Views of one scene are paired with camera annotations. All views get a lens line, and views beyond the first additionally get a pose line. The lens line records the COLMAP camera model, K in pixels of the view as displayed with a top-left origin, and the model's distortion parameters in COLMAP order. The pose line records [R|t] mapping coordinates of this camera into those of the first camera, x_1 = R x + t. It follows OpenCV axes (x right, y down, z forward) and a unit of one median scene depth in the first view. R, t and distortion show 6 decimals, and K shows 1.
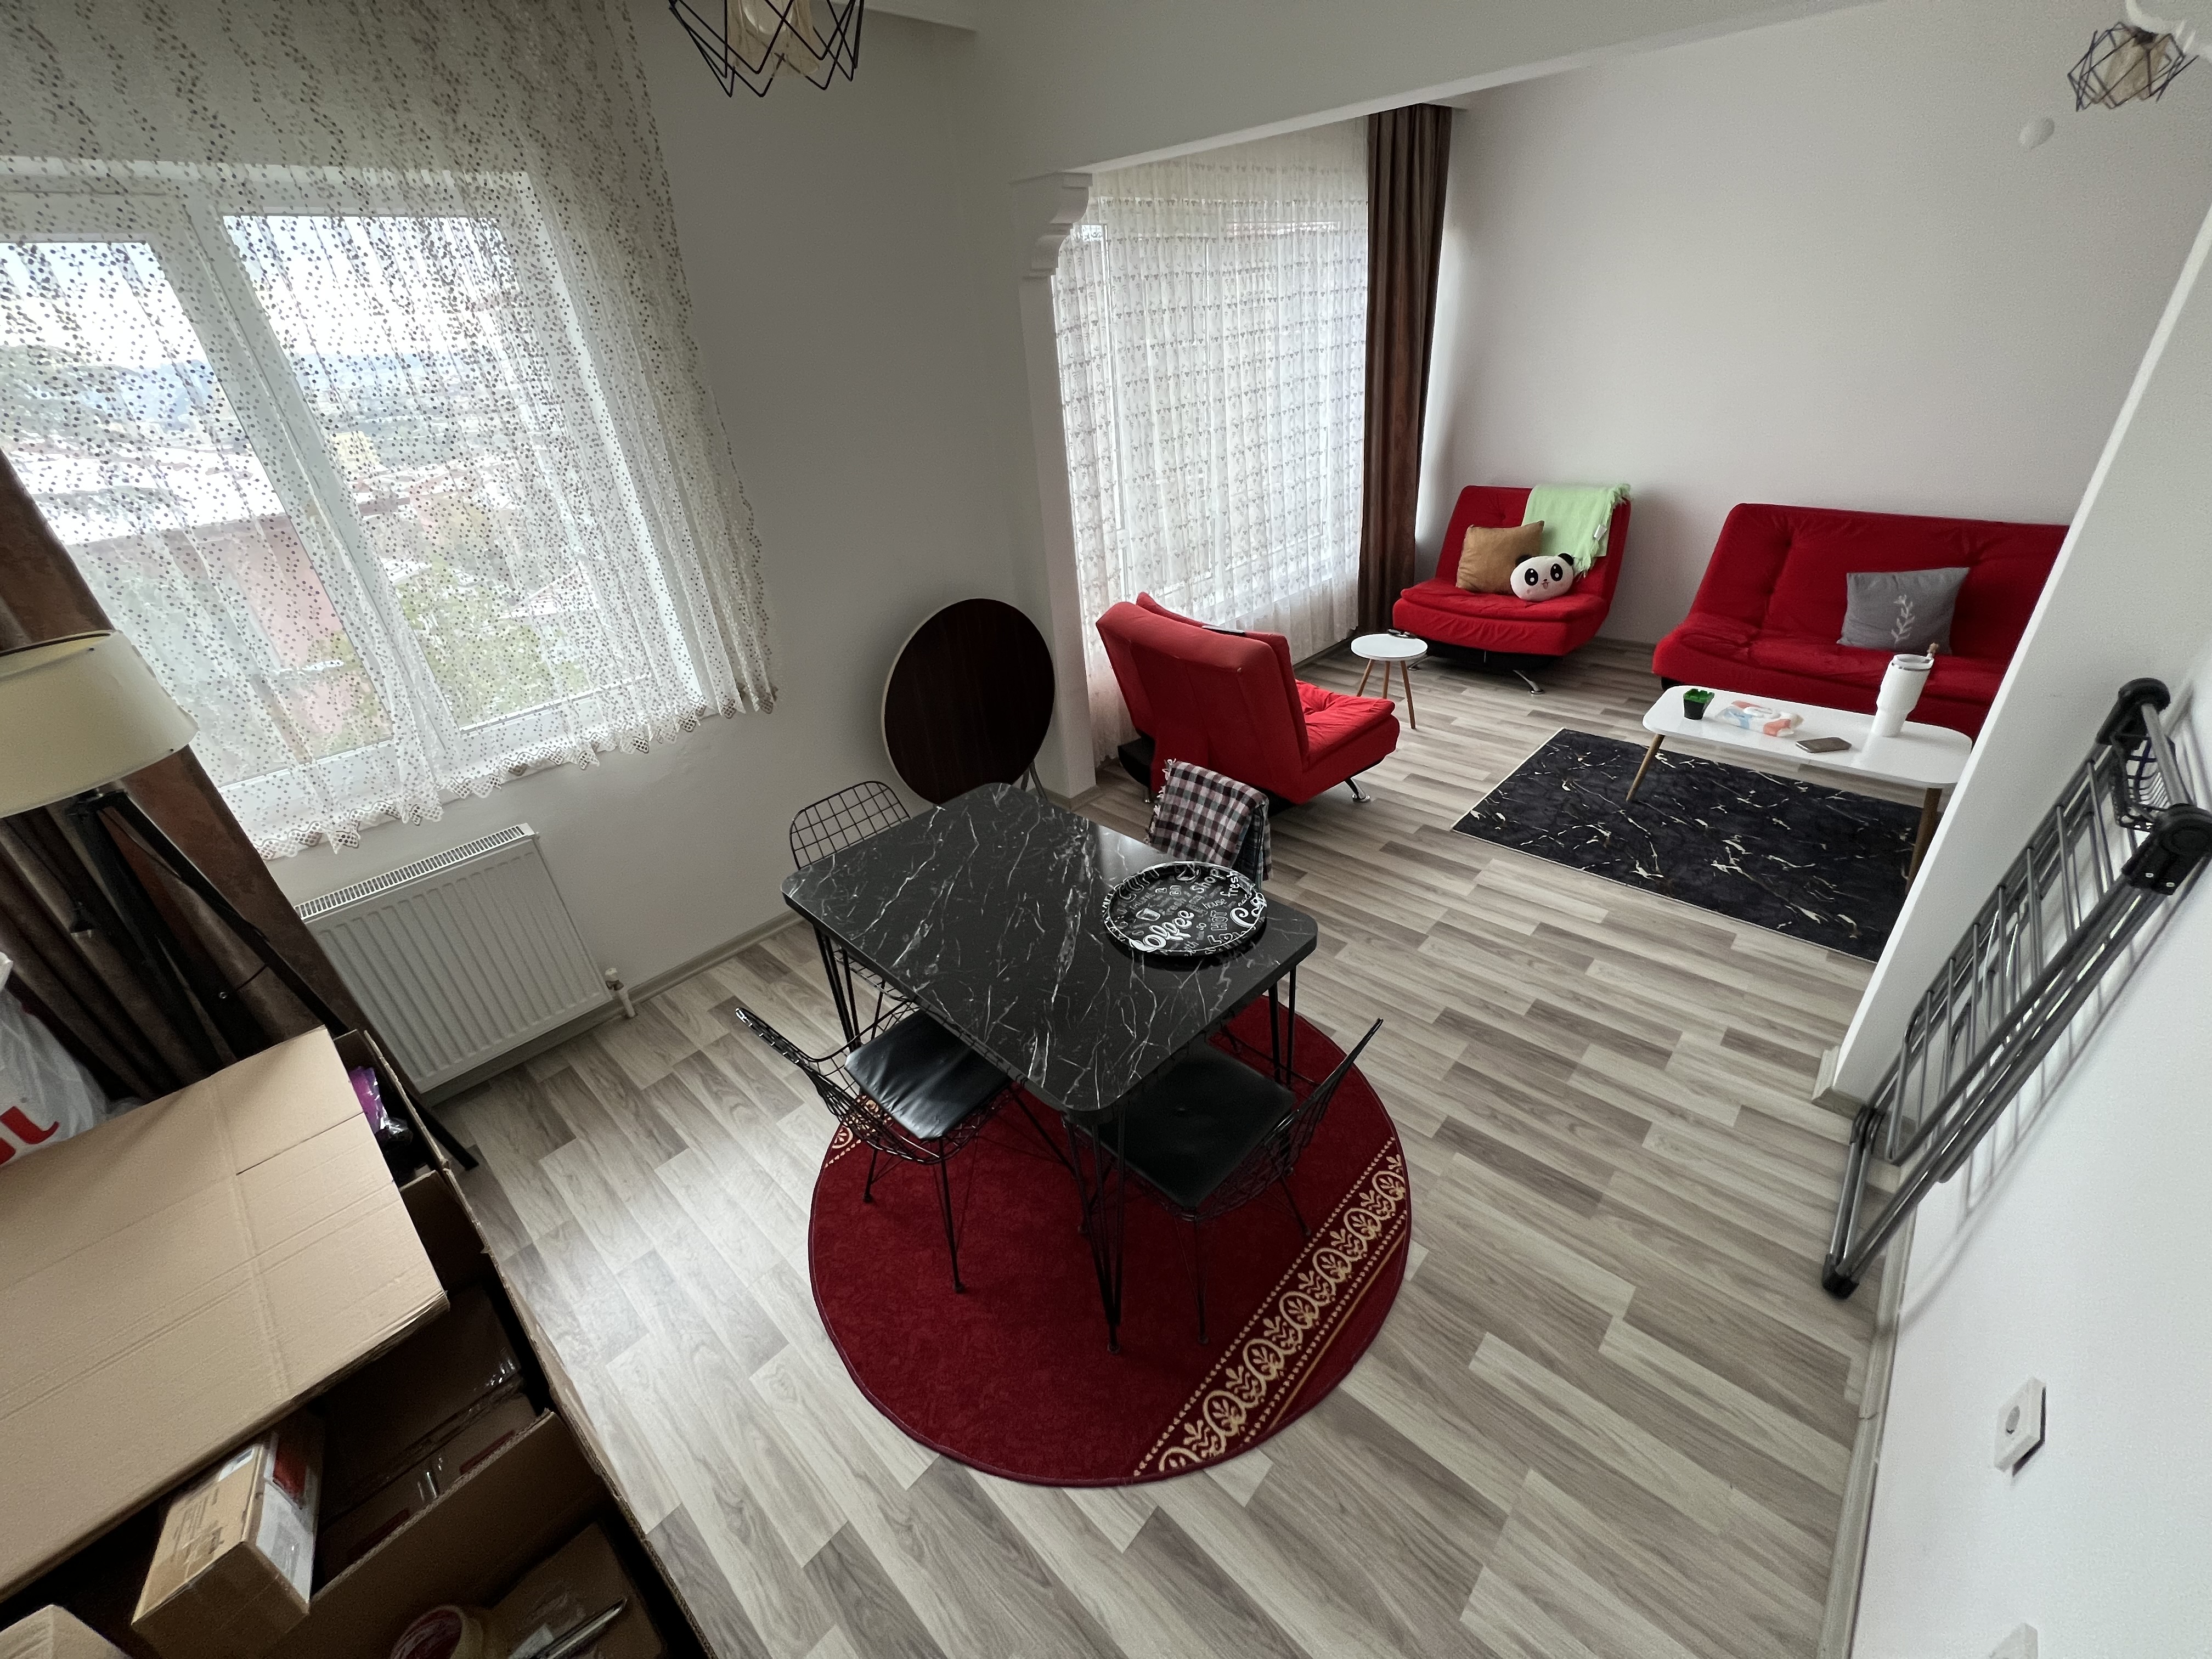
lens RADIAL K [[889.5, 0, 1103.2], [0, 889.5, 827.0], [0, 0, 1]] dist [-0.000667, -0.000079]
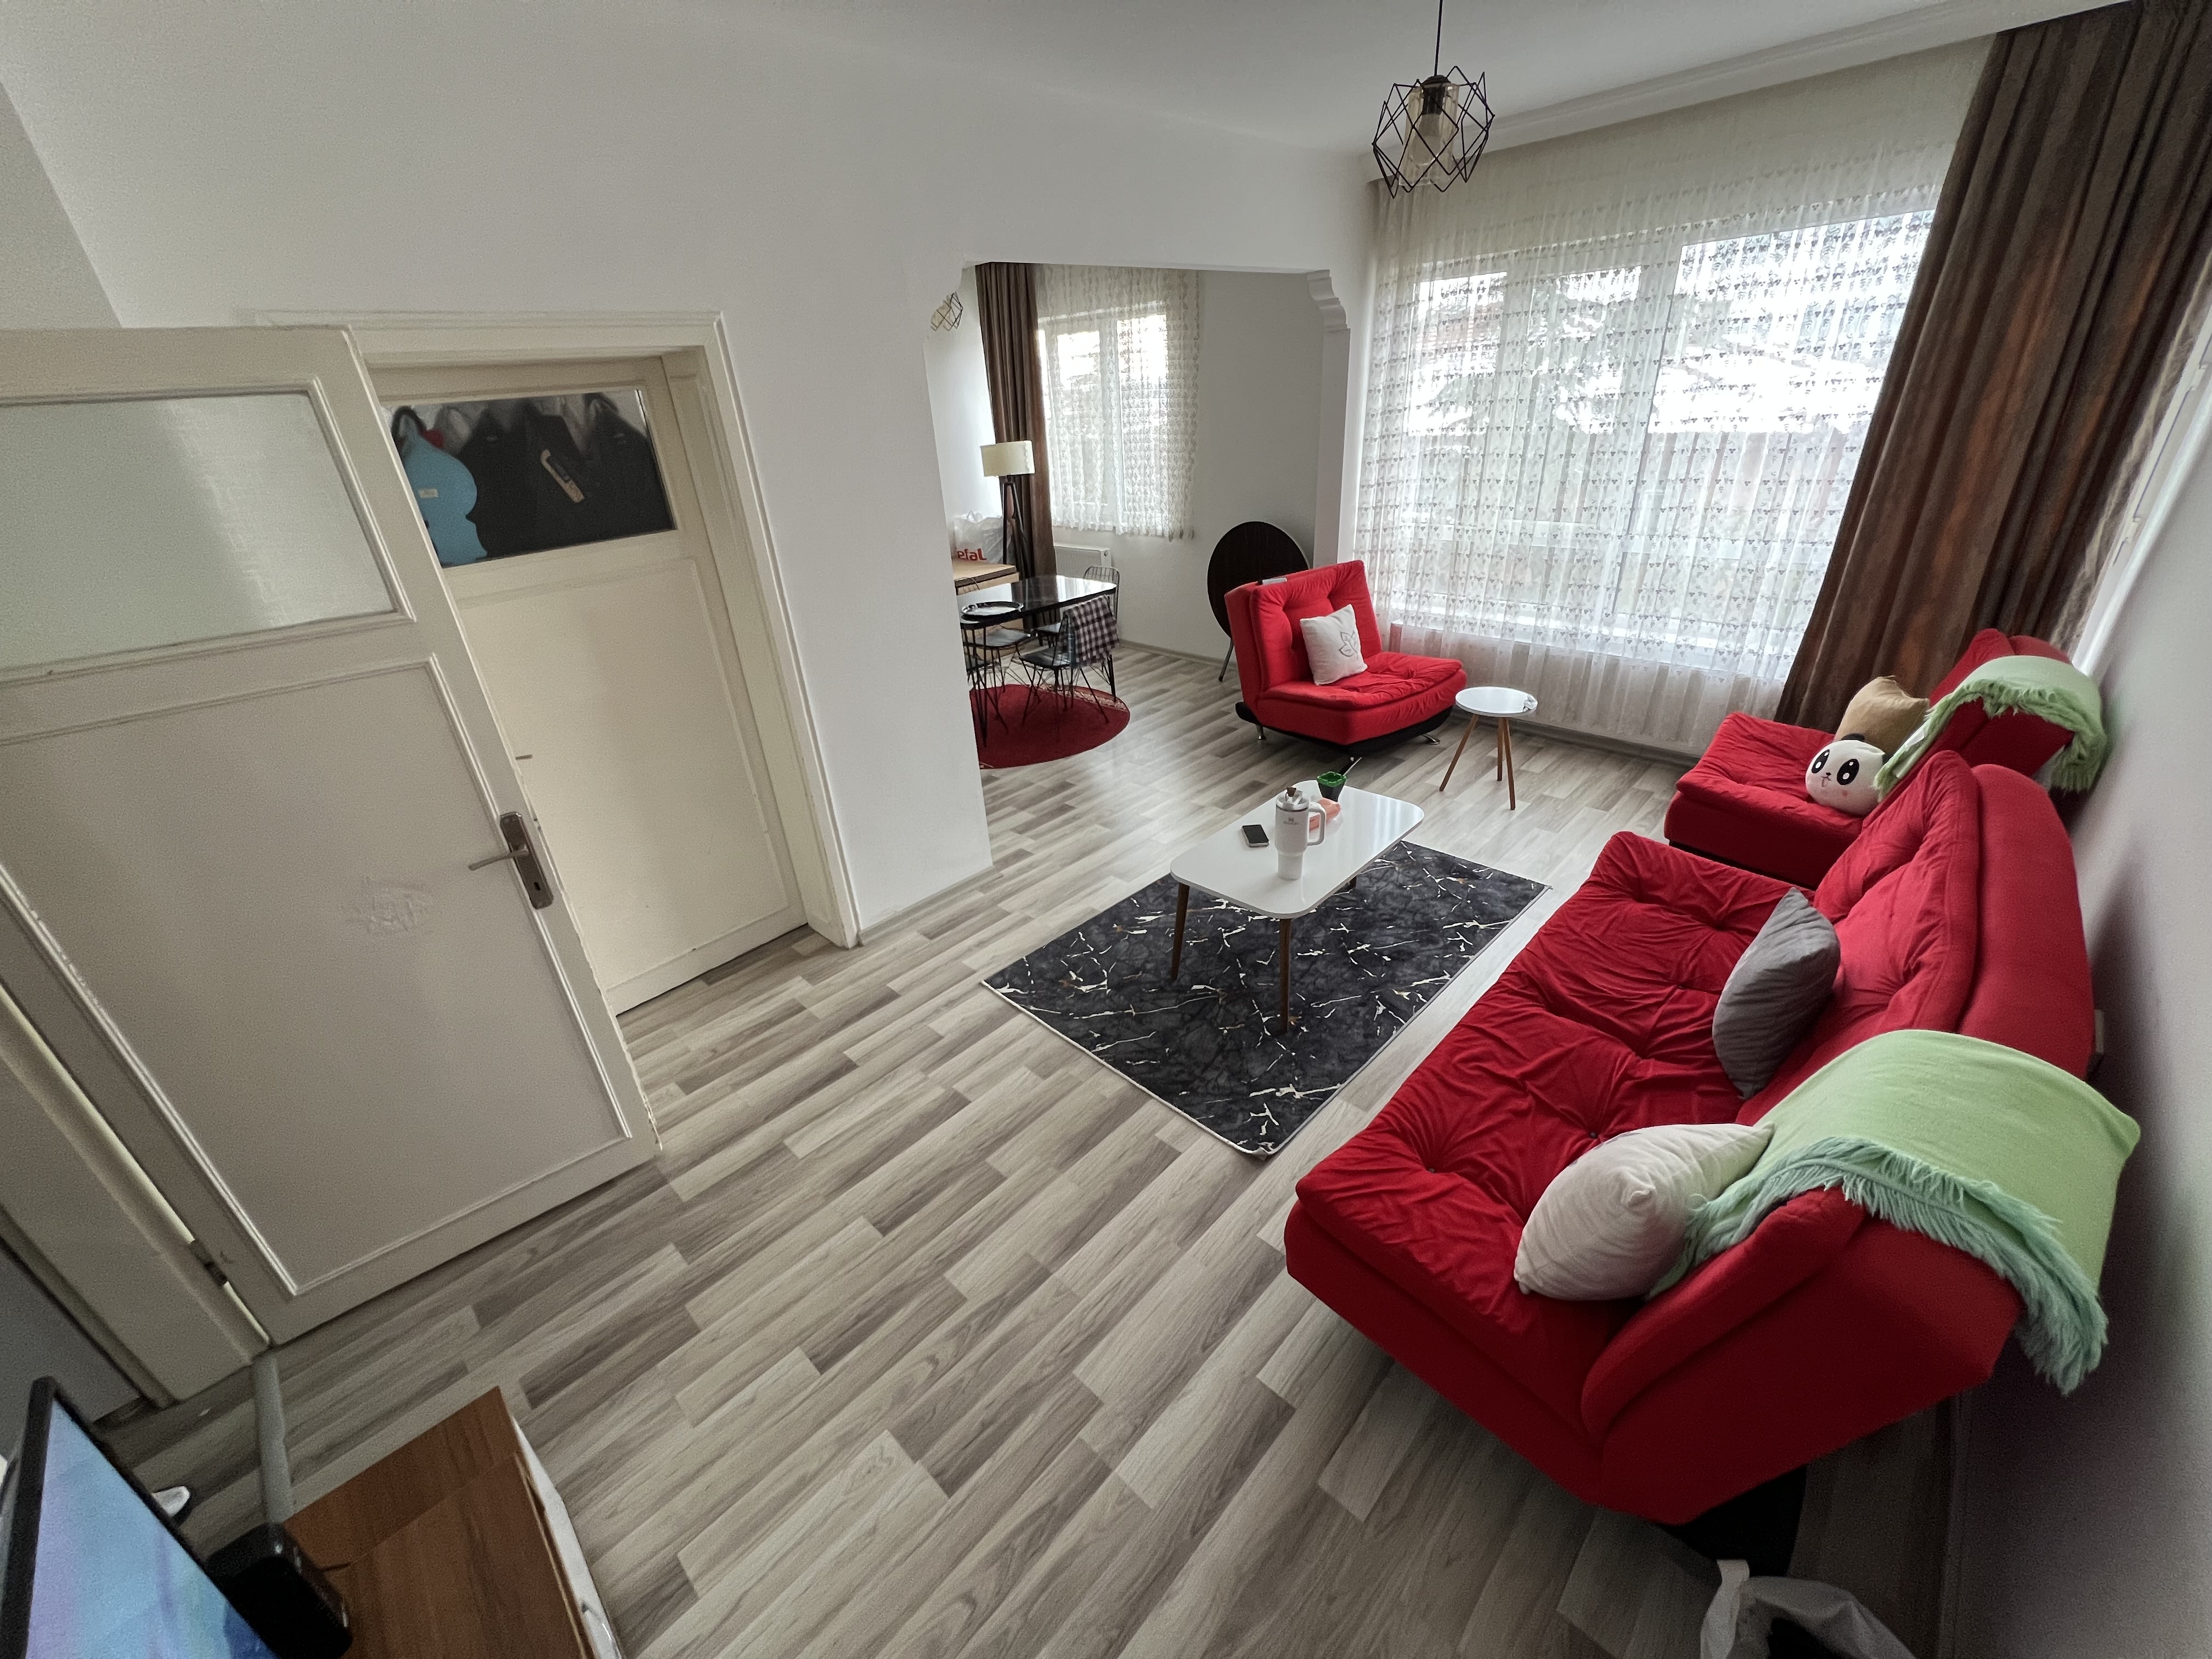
lens RADIAL K [[886.5, 0, 1104.3], [0, 886.5, 827.2], [0, 0, 1]] dist [-0.003457, 0.000496]
pose [[-0.018867, 0.514774, -0.857118, 2.459529], [-0.438290, 0.766253, 0.469849, -0.728939], [0.898635, 0.384531, 0.211163, 0.935435]]
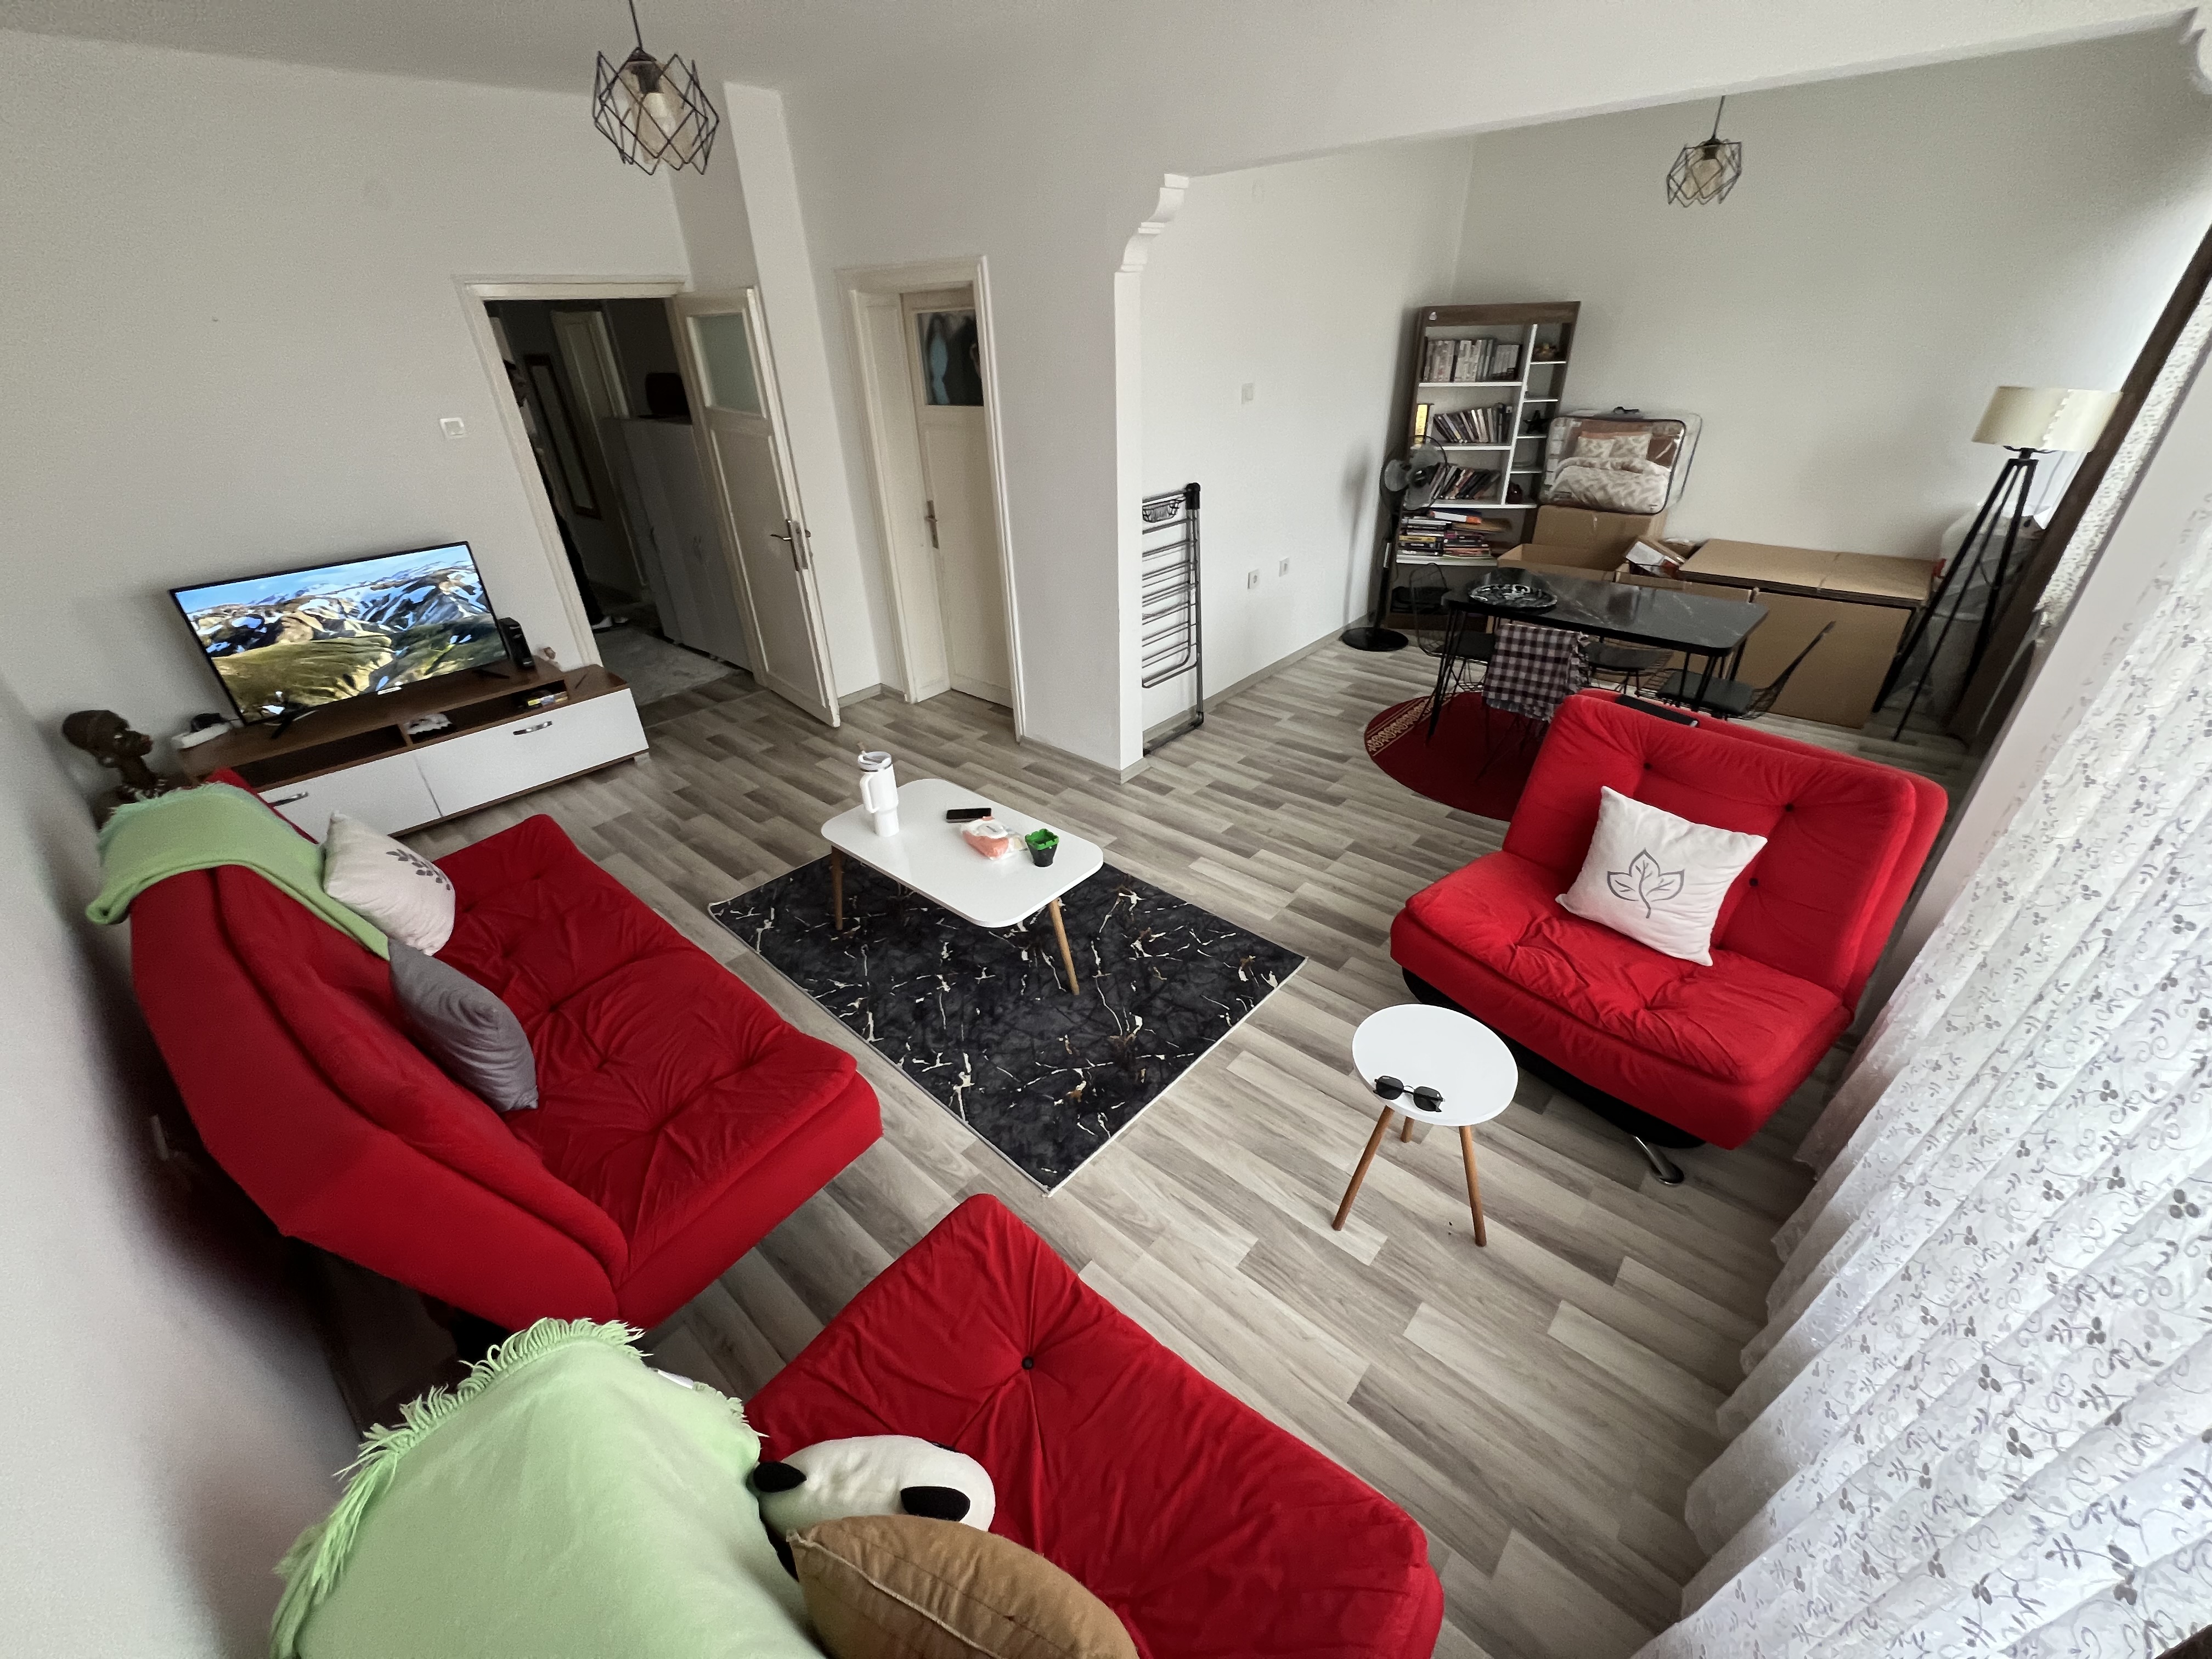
lens RADIAL K [[880.0, 0, 1106.7], [0, 880.0, 826.7], [0, 0, 1]] dist [-0.001419, 0.000470]
pose [[-0.994204, 0.102582, 0.032168, 0.929118], [0.079371, 0.498565, 0.863211, -1.350714], [0.072512, 0.860761, -0.503818, 2.236148]]
